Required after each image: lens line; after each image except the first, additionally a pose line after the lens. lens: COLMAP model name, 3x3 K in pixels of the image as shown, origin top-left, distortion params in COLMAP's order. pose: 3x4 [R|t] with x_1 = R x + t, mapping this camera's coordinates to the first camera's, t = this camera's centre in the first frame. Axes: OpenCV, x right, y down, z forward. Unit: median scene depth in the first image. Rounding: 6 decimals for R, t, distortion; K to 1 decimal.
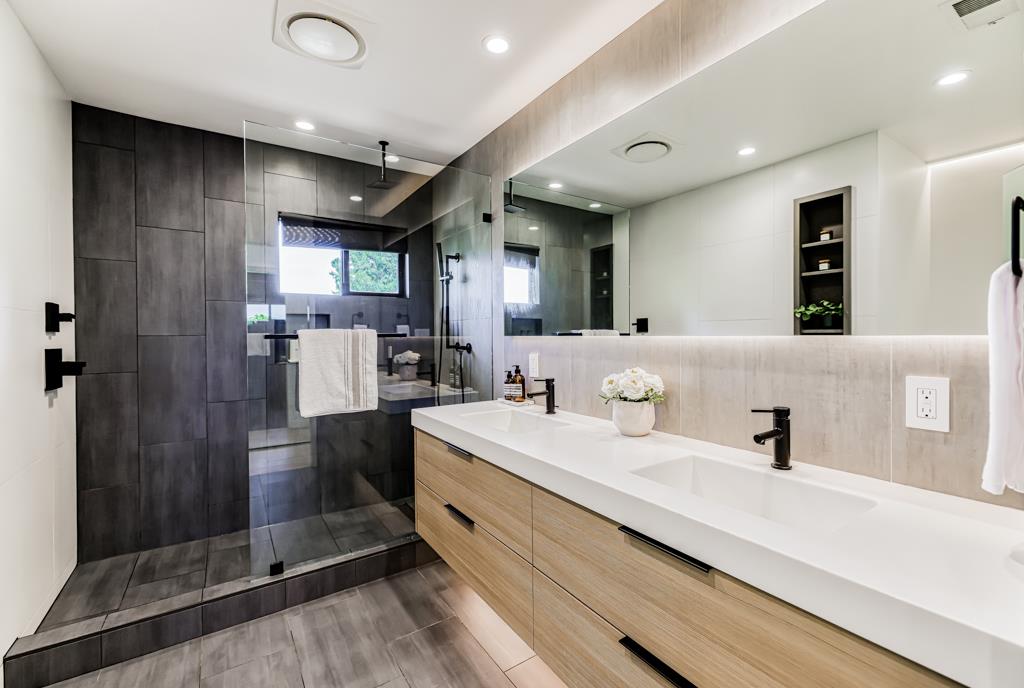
lens RADIAL K [[448.5, 0, 521.3], [0, 448.5, 337.4], [0, 0, 1]] dist [0.002781, 0.000316]
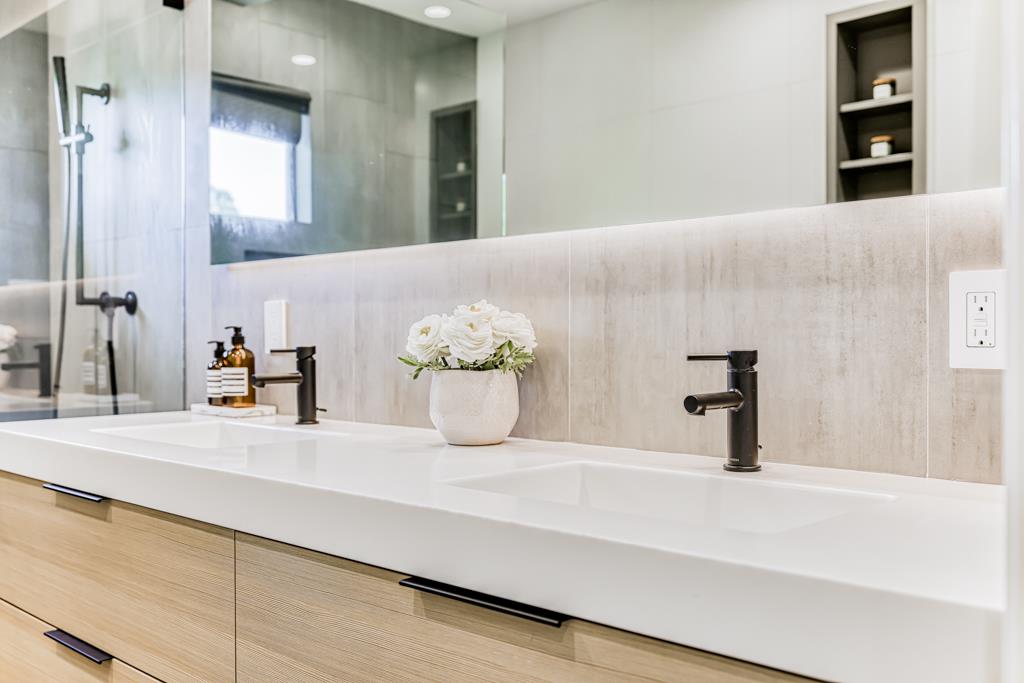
lens RADIAL K [[1009.6, 0, 507.7], [0, 1009.6, 343.7], [0, 0, 1]] dist [0.002453, 0.000000]
pose [[0.979490, 0.003286, 0.201468, 0.052092], [-0.002451, 0.999987, -0.004395, 0.083405], [-0.201479, 0.003811, 0.979485, -0.025711]]
